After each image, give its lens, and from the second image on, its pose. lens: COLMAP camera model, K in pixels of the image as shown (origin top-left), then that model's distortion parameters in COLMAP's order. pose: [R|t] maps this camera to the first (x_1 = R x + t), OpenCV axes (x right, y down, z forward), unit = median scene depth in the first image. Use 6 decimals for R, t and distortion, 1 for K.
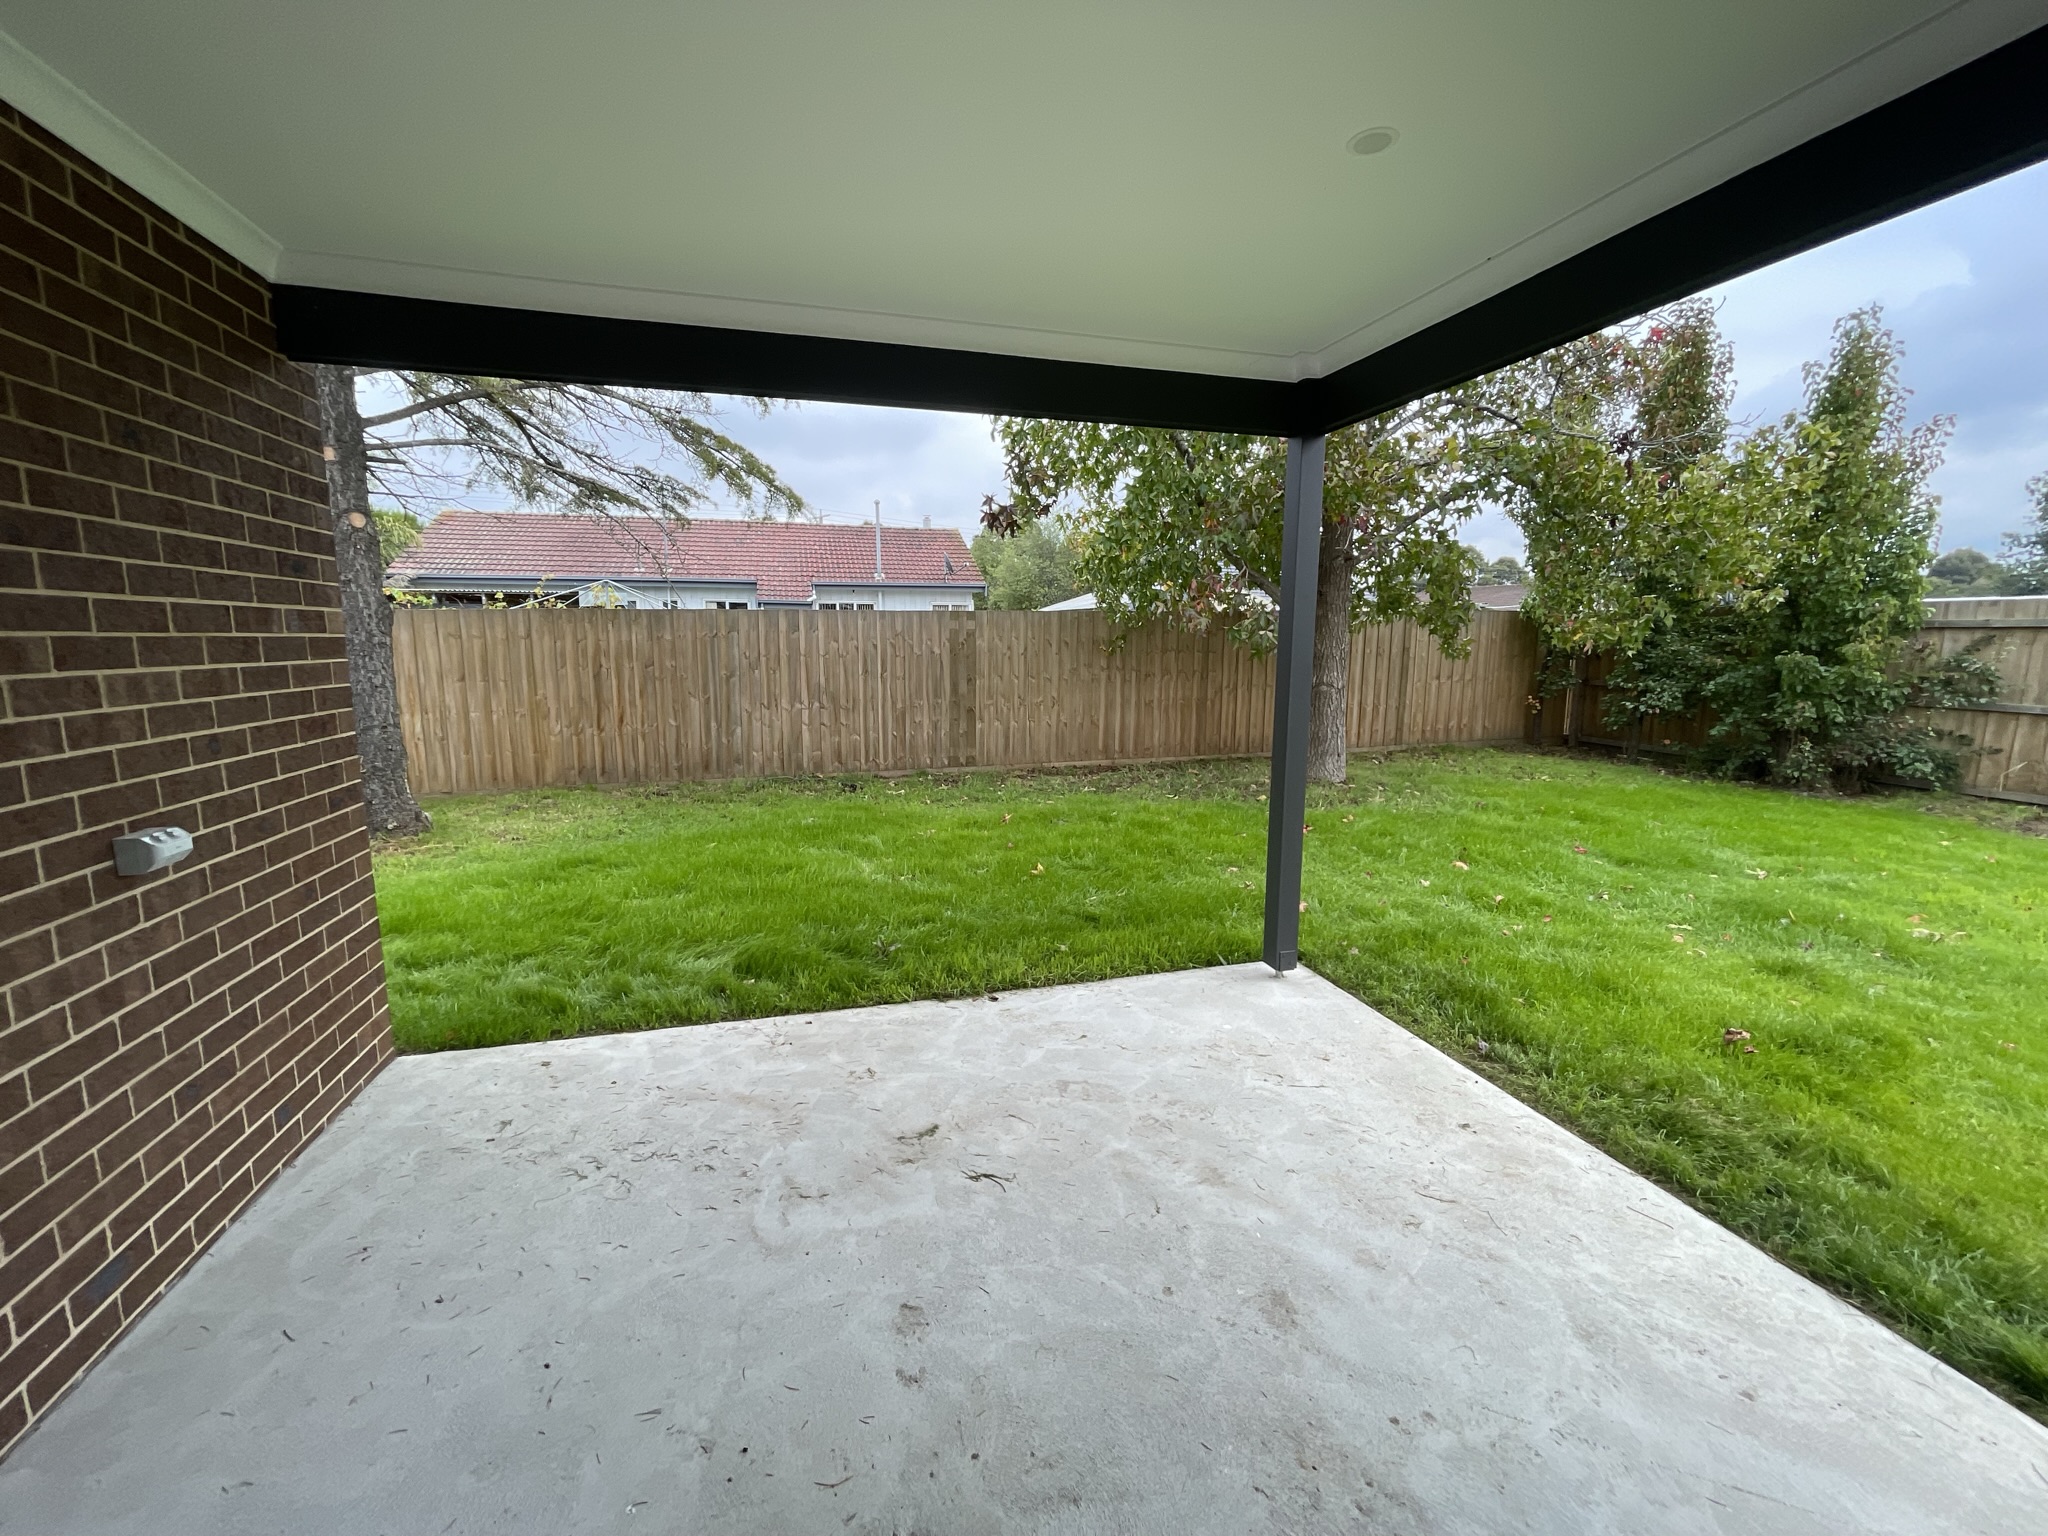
lens RADIAL K [[827.5, 0, 1023.0], [0, 827.5, 757.8], [0, 0, 1]] dist [-0.000977, -0.000204]
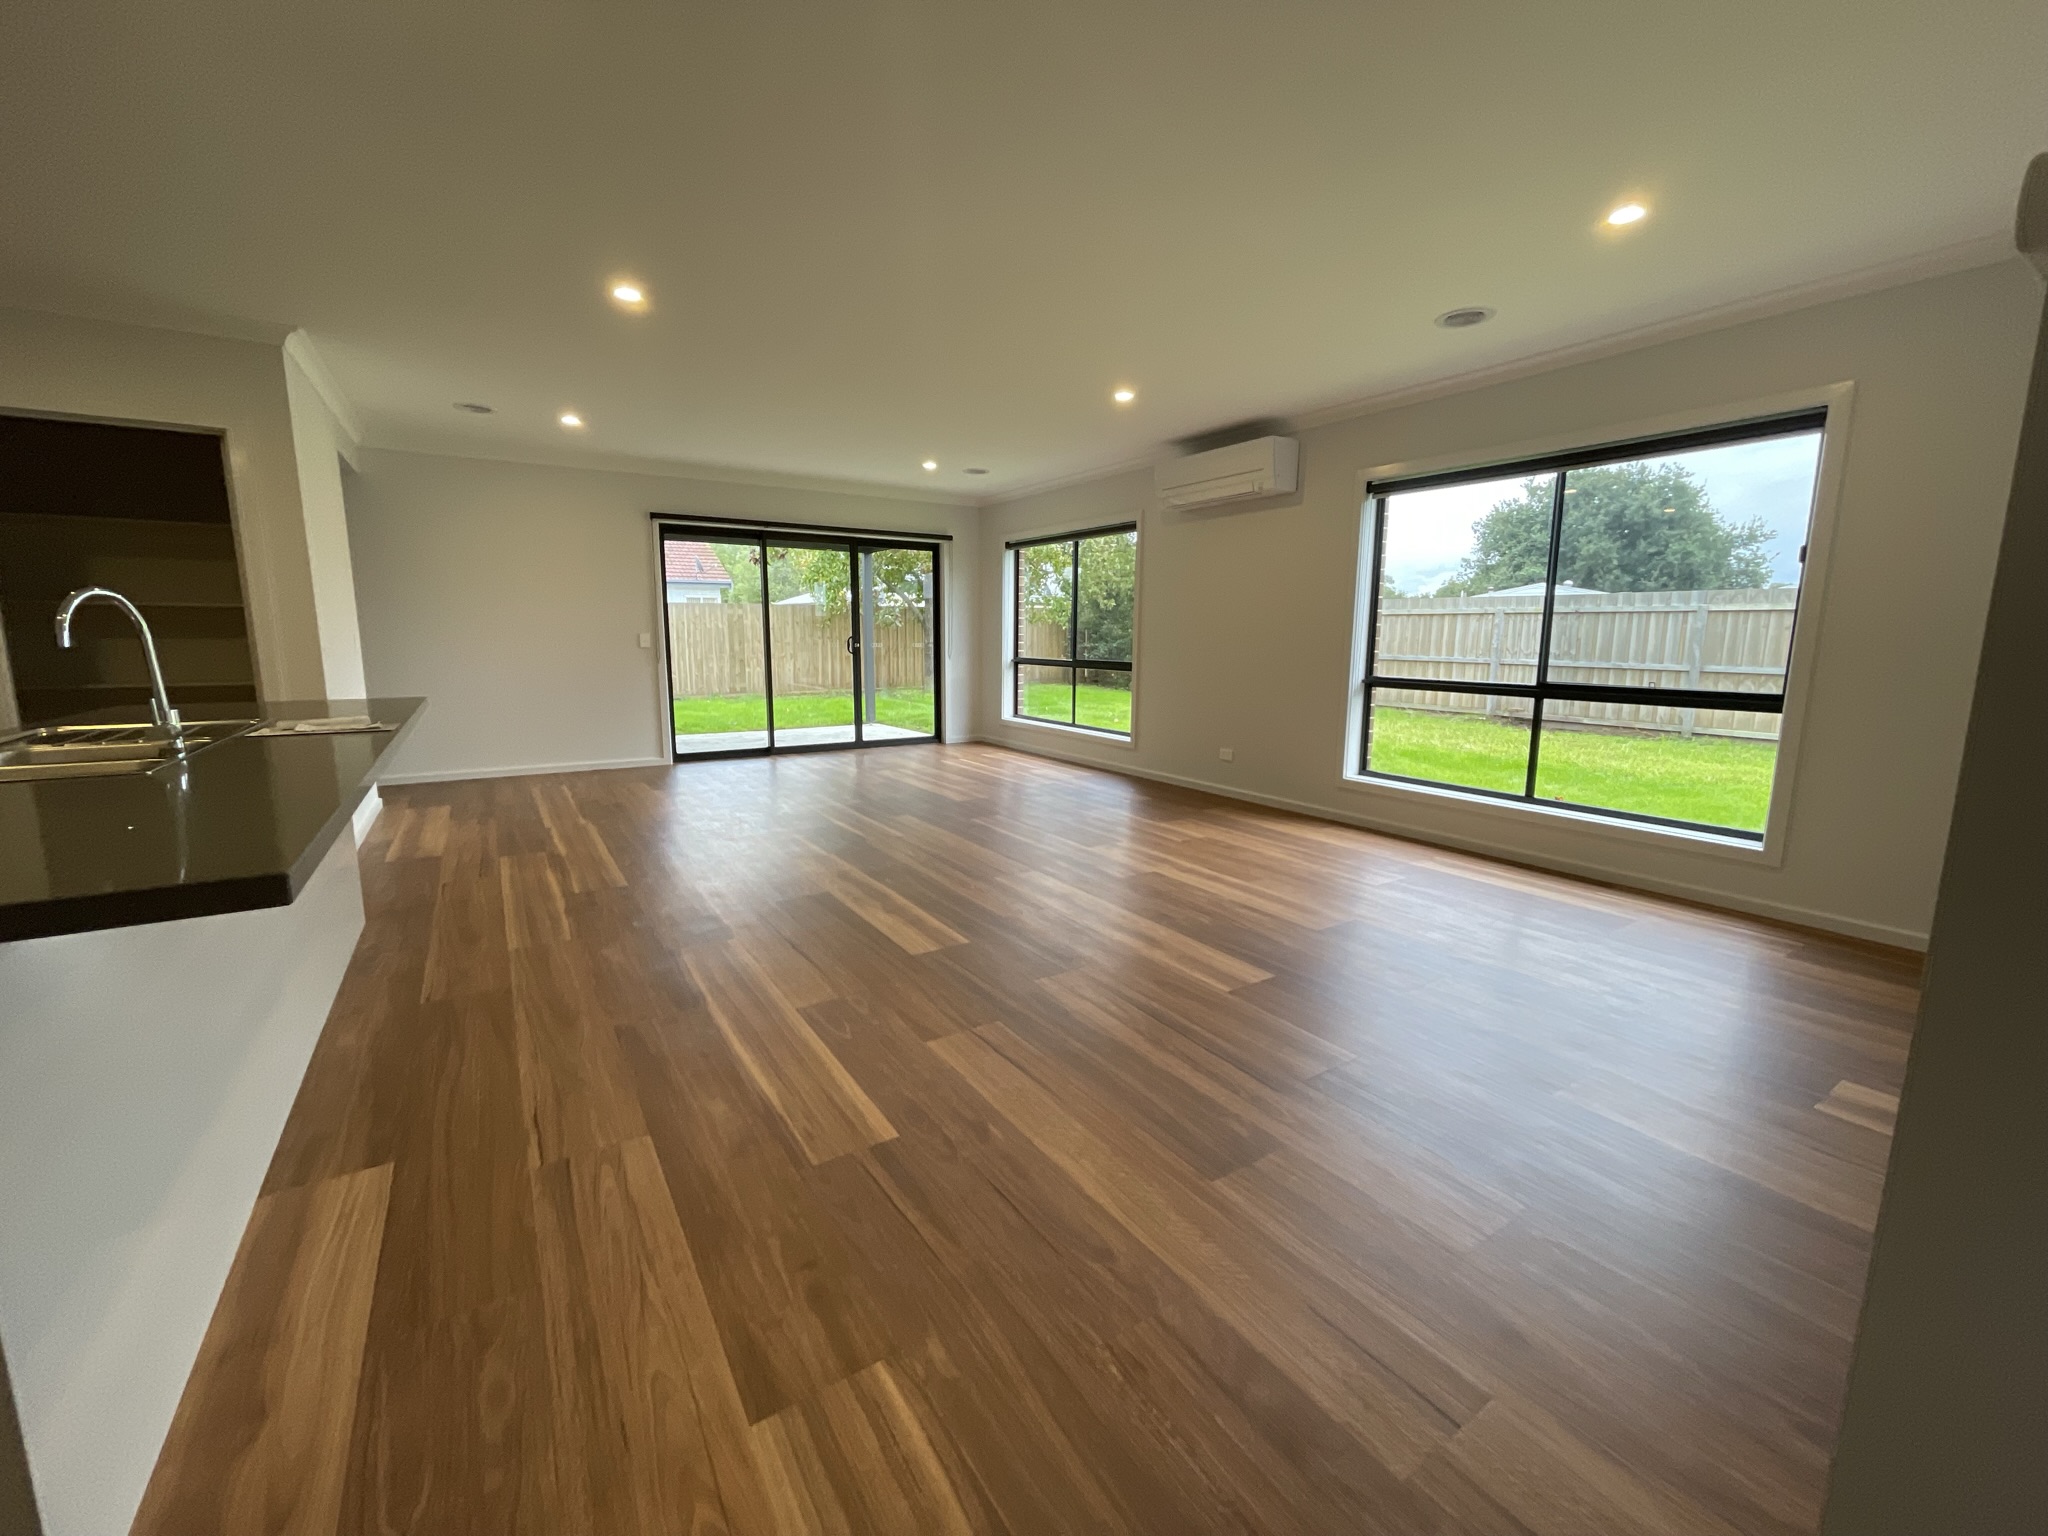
lens RADIAL K [[827.5, 0, 1023.0], [0, 827.5, 757.8], [0, 0, 1]] dist [-0.000977, -0.000204]
pose [[0.951951, -0.045189, 0.302898, -0.036435], [0.043351, 0.998978, 0.012792, 0.148718], [-0.303167, 0.000954, 0.952937, -0.826669]]
